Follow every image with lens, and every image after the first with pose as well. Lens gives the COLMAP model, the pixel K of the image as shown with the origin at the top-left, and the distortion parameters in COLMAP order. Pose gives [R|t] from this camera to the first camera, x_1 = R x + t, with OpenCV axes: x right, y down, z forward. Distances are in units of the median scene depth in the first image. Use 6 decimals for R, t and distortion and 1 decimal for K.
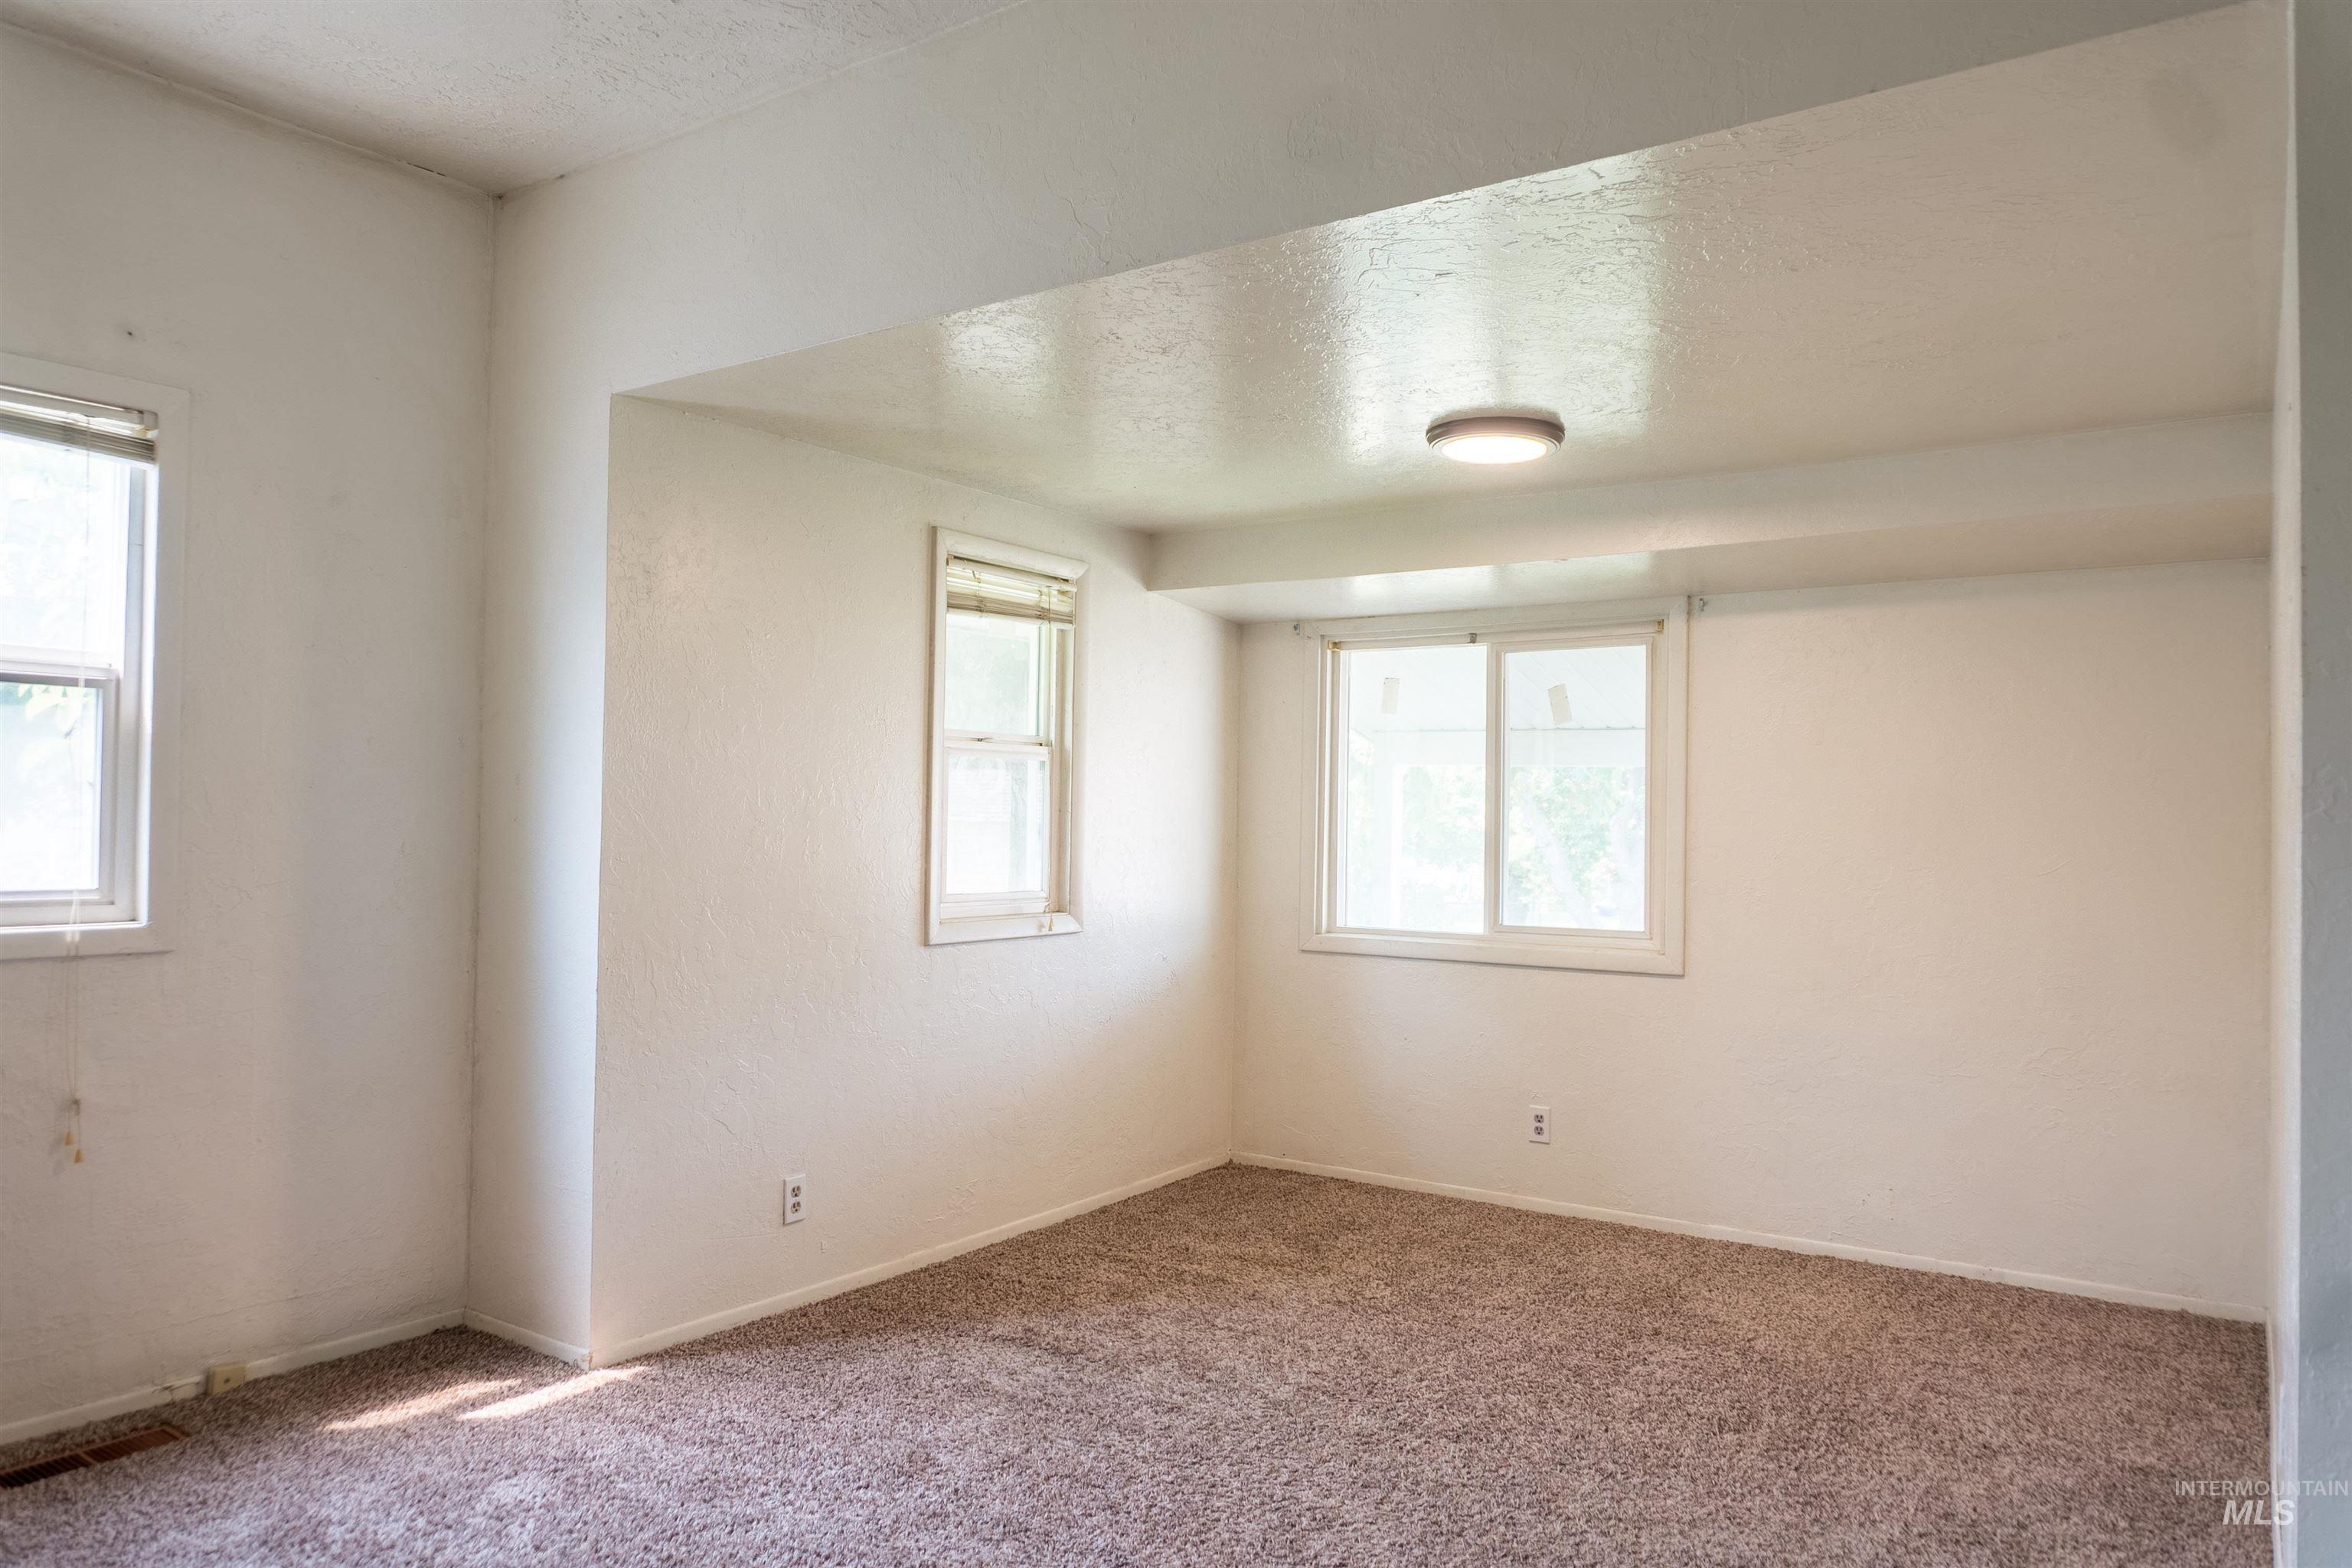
lens RADIAL K [[1555.7, 0, 1174.0], [0, 1555.7, 791.0], [0, 0, 1]] dist [-0.028897, -0.000121]
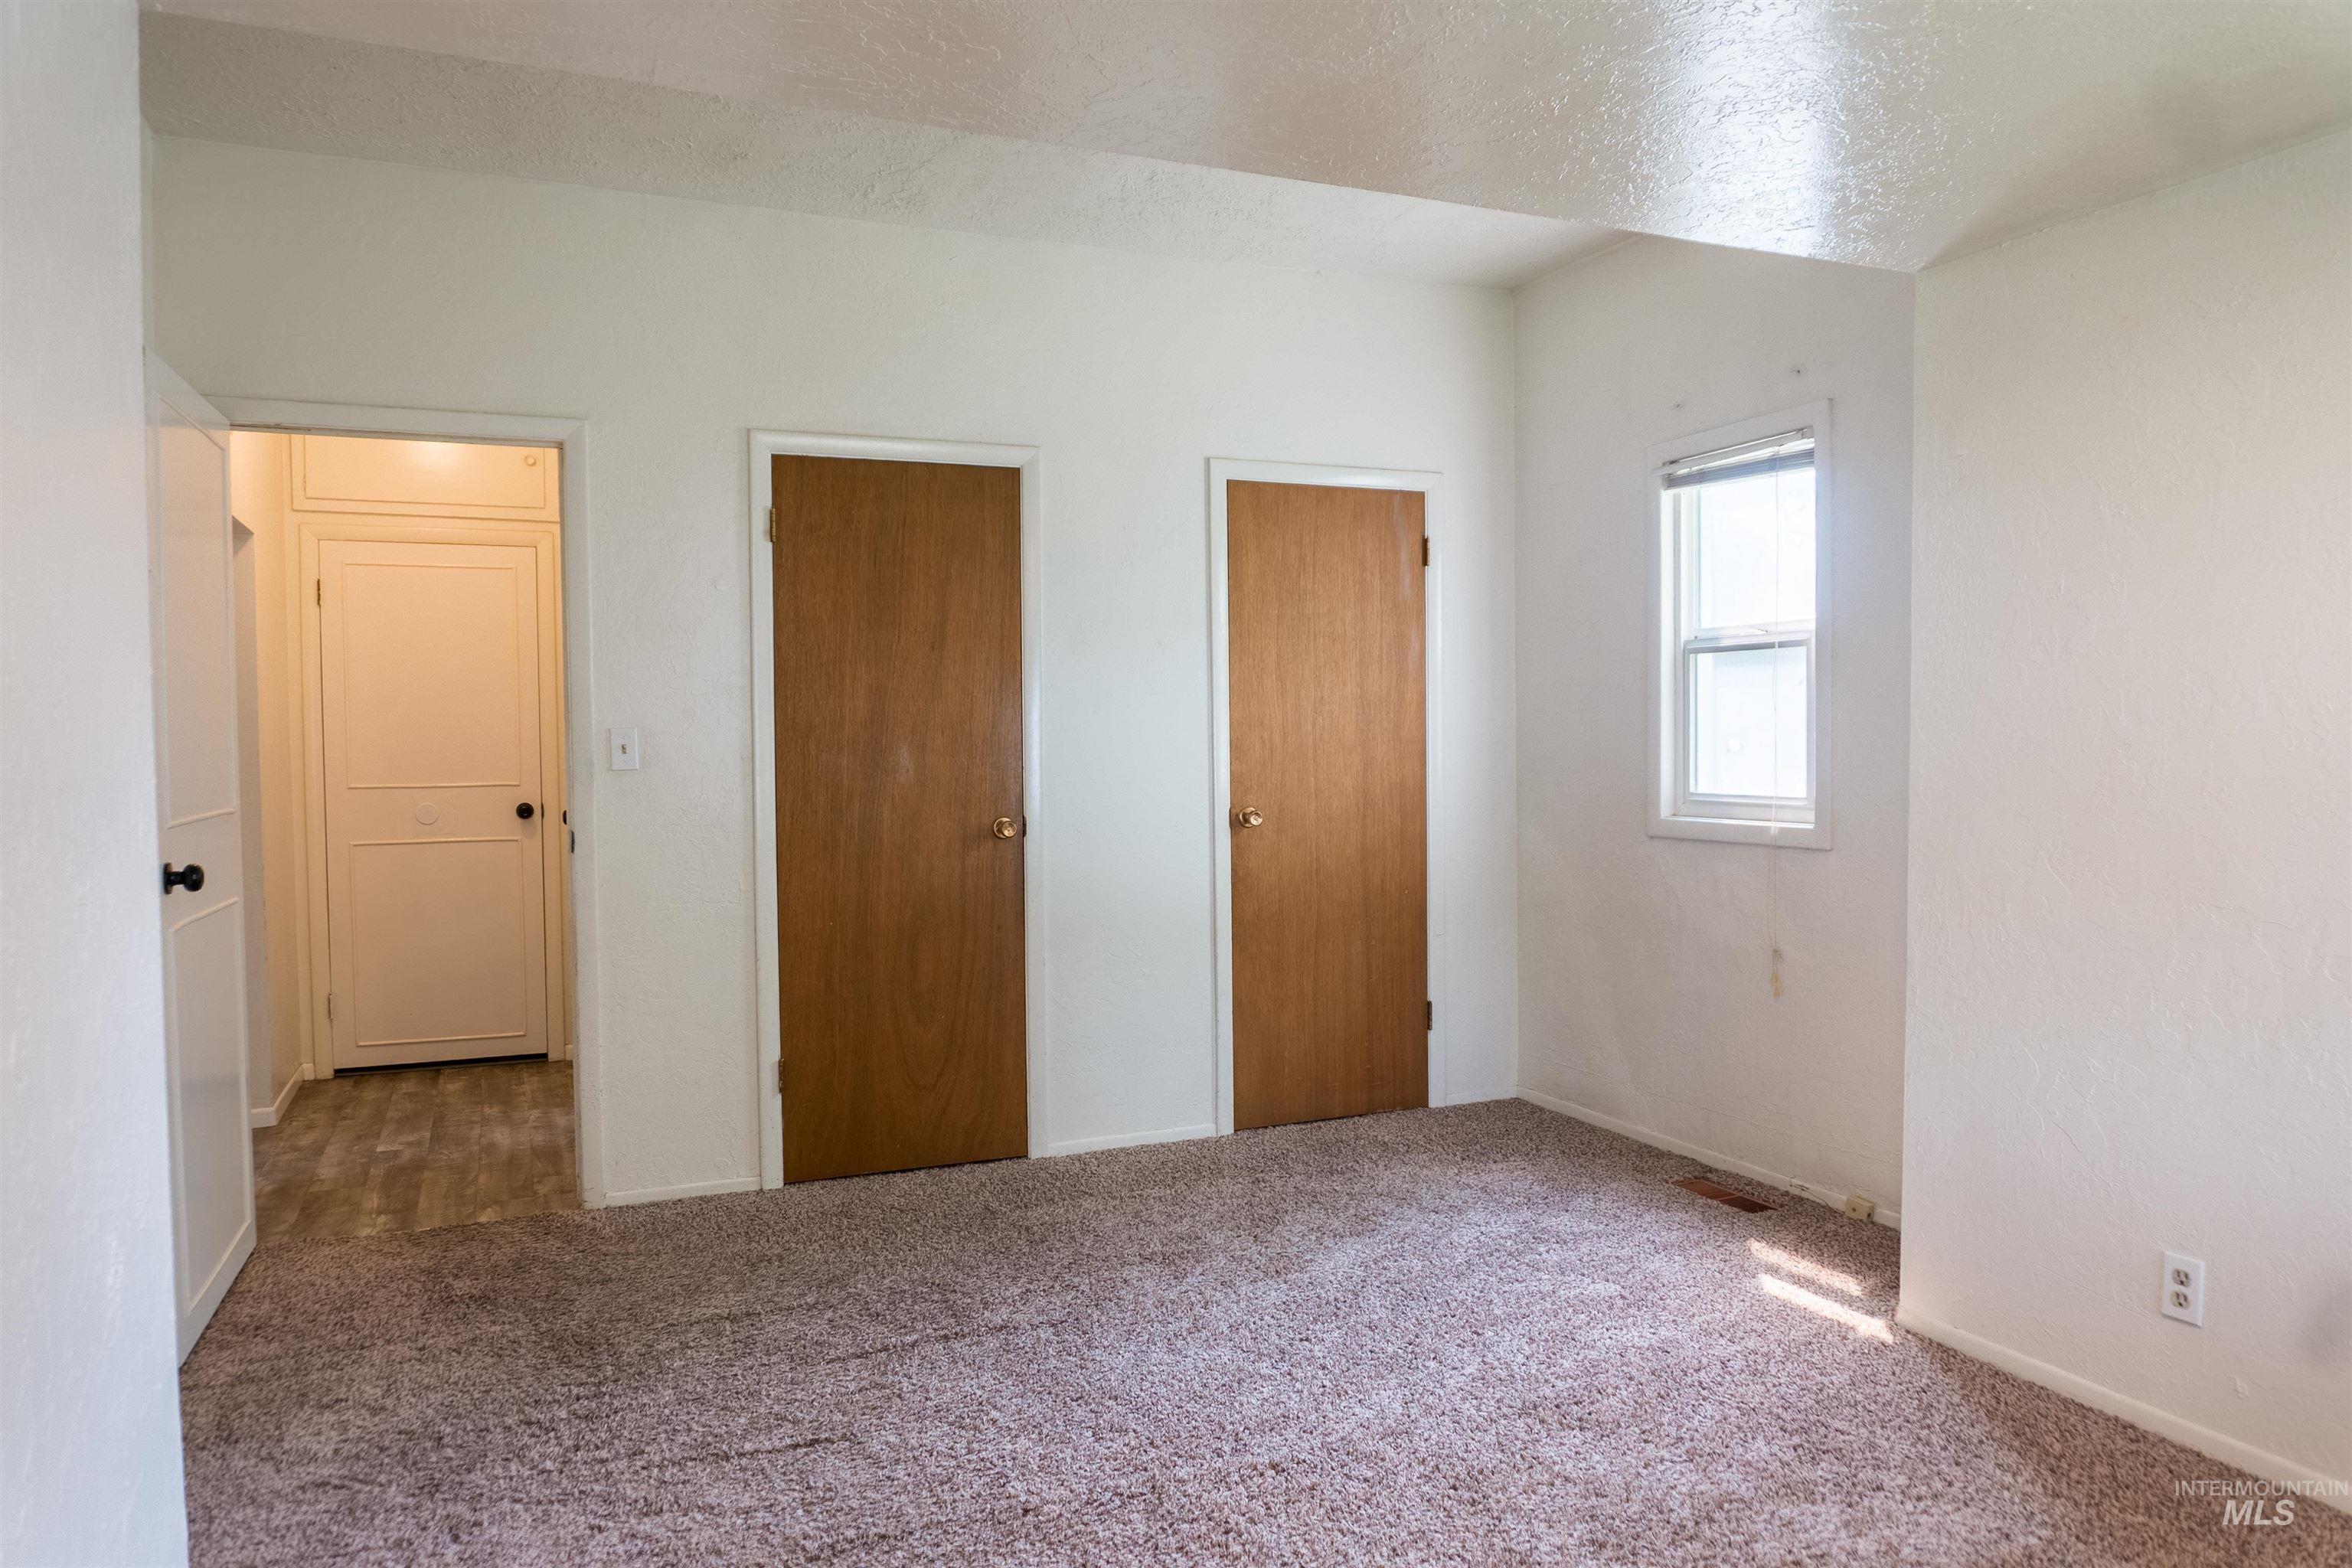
lens RADIAL K [[1555.7, 0, 1174.0], [0, 1555.7, 791.0], [0, 0, 1]] dist [-0.028897, -0.000121]
pose [[-0.519157, 0.021592, -0.854406, 0.729578], [0.015385, 0.999755, 0.015917, 0.028503], [0.854541, -0.004882, -0.519362, 1.238470]]
